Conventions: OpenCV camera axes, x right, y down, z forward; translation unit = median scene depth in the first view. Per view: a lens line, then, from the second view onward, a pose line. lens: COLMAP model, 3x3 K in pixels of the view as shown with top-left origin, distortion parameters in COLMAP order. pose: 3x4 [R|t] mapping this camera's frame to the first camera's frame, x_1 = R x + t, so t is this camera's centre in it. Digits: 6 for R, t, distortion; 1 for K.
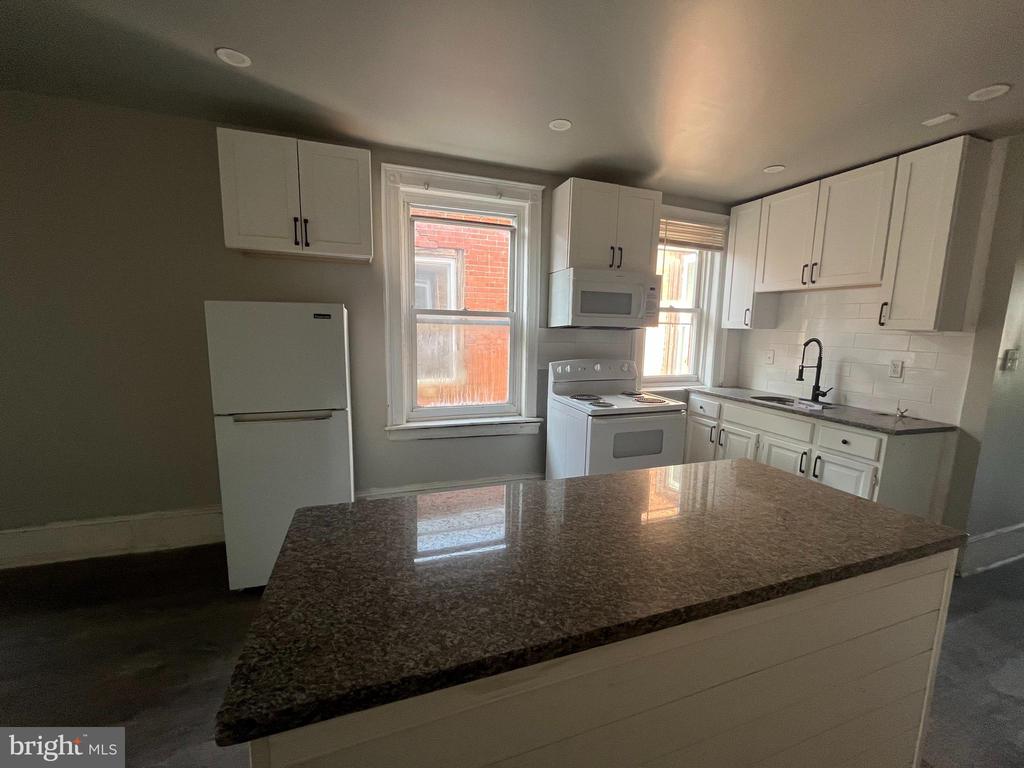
lens RADIAL K [[411.9, 0, 512.8], [0, 411.9, 386.2], [0, 0, 1]] dist [-0.002021, -0.000624]
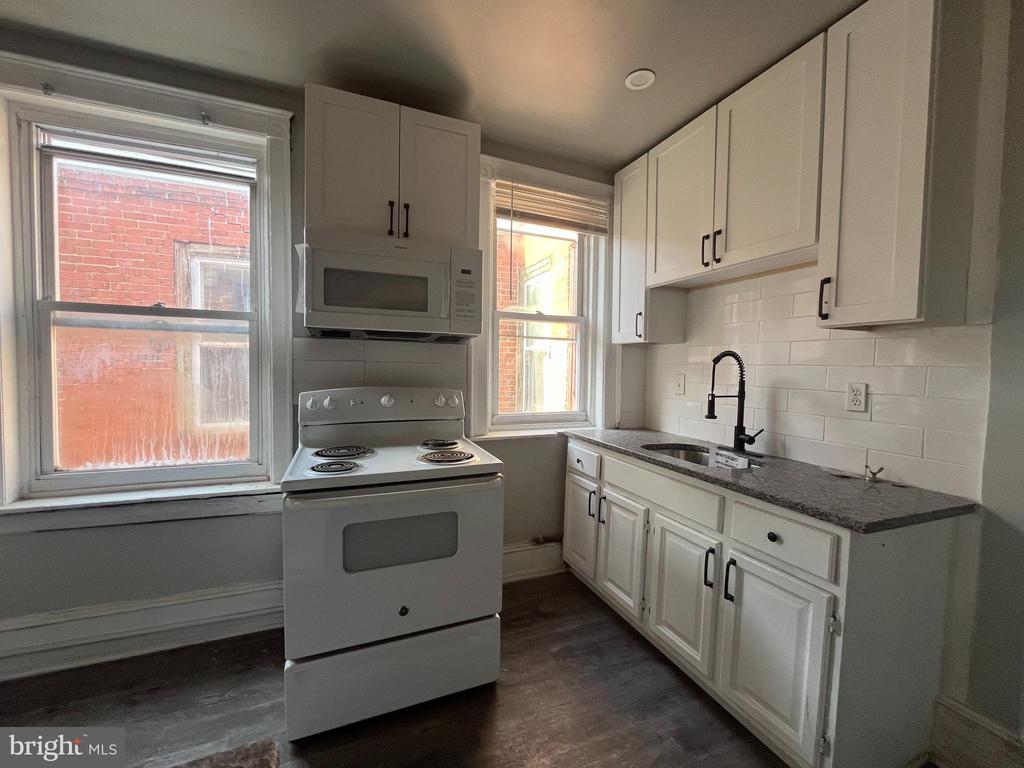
lens RADIAL K [[411.9, 0, 512.8], [0, 411.9, 386.2], [0, 0, 1]] dist [-0.002021, -0.000624]
pose [[0.999056, -0.006409, 0.042972, 0.373011], [0.010507, 0.995345, -0.095805, -0.005867], [-0.042158, 0.096166, 0.994472, 0.390399]]
